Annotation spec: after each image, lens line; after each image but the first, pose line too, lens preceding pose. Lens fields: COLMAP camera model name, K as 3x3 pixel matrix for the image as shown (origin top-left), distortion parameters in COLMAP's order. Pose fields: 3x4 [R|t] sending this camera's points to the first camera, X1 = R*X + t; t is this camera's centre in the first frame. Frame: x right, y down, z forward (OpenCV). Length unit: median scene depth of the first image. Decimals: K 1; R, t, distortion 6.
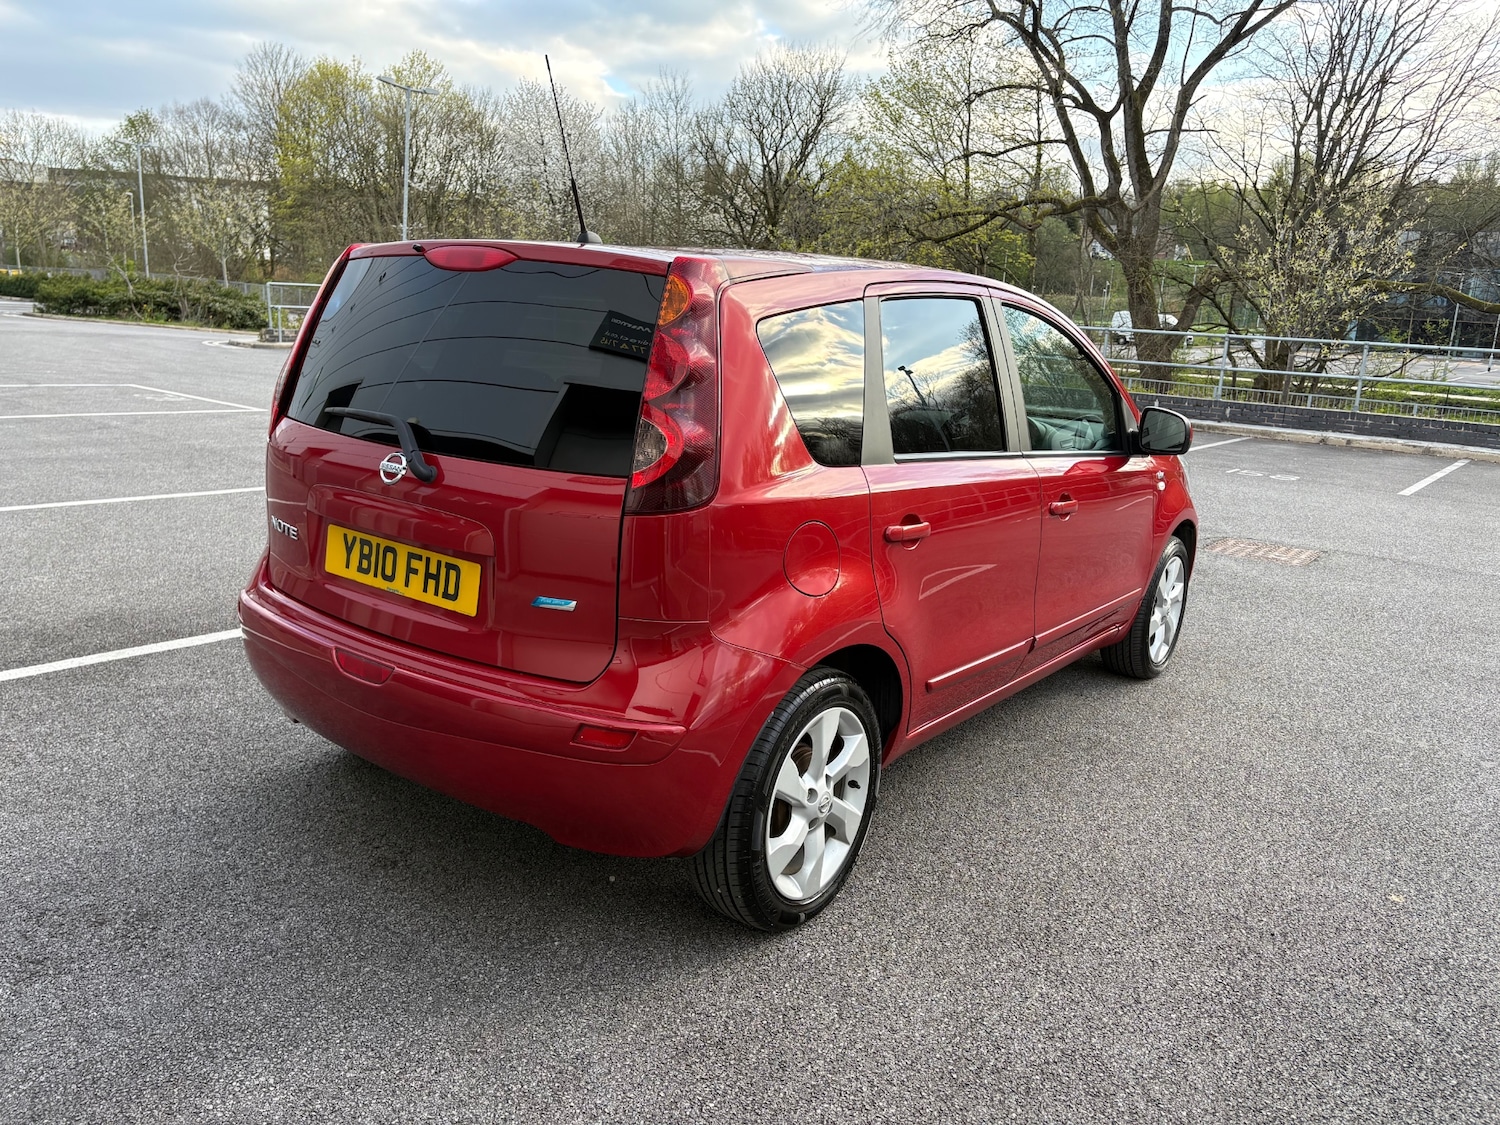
lens RADIAL K [[1123.0, 0, 749.5], [0, 1123.0, 587.8], [0, 0, 1]] dist [0.011882, -0.006086]
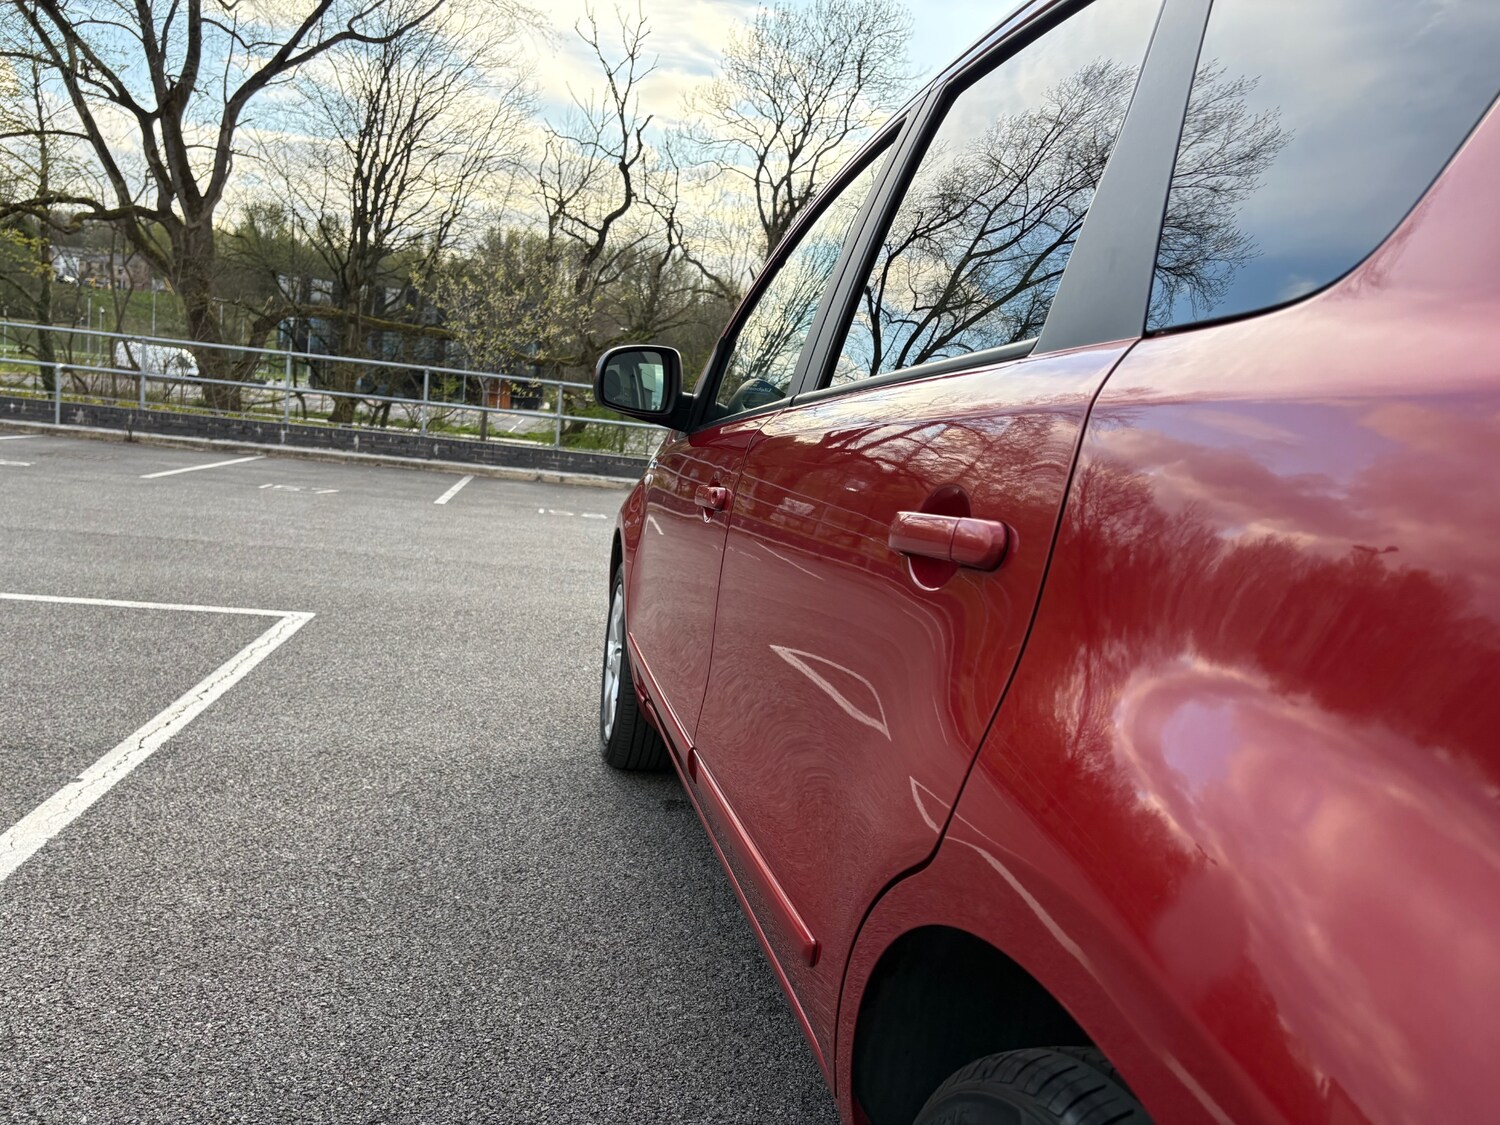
lens RADIAL K [[1126.6, 0, 739.8], [0, 1126.6, 569.4], [0, 0, 1]] dist [0.011915, -0.010915]
pose [[0.670659, -0.078504, 0.737600, -0.114149], [0.117136, 0.993116, -0.000806, -0.028597], [-0.732459, 0.086940, 0.675237, 0.204870]]
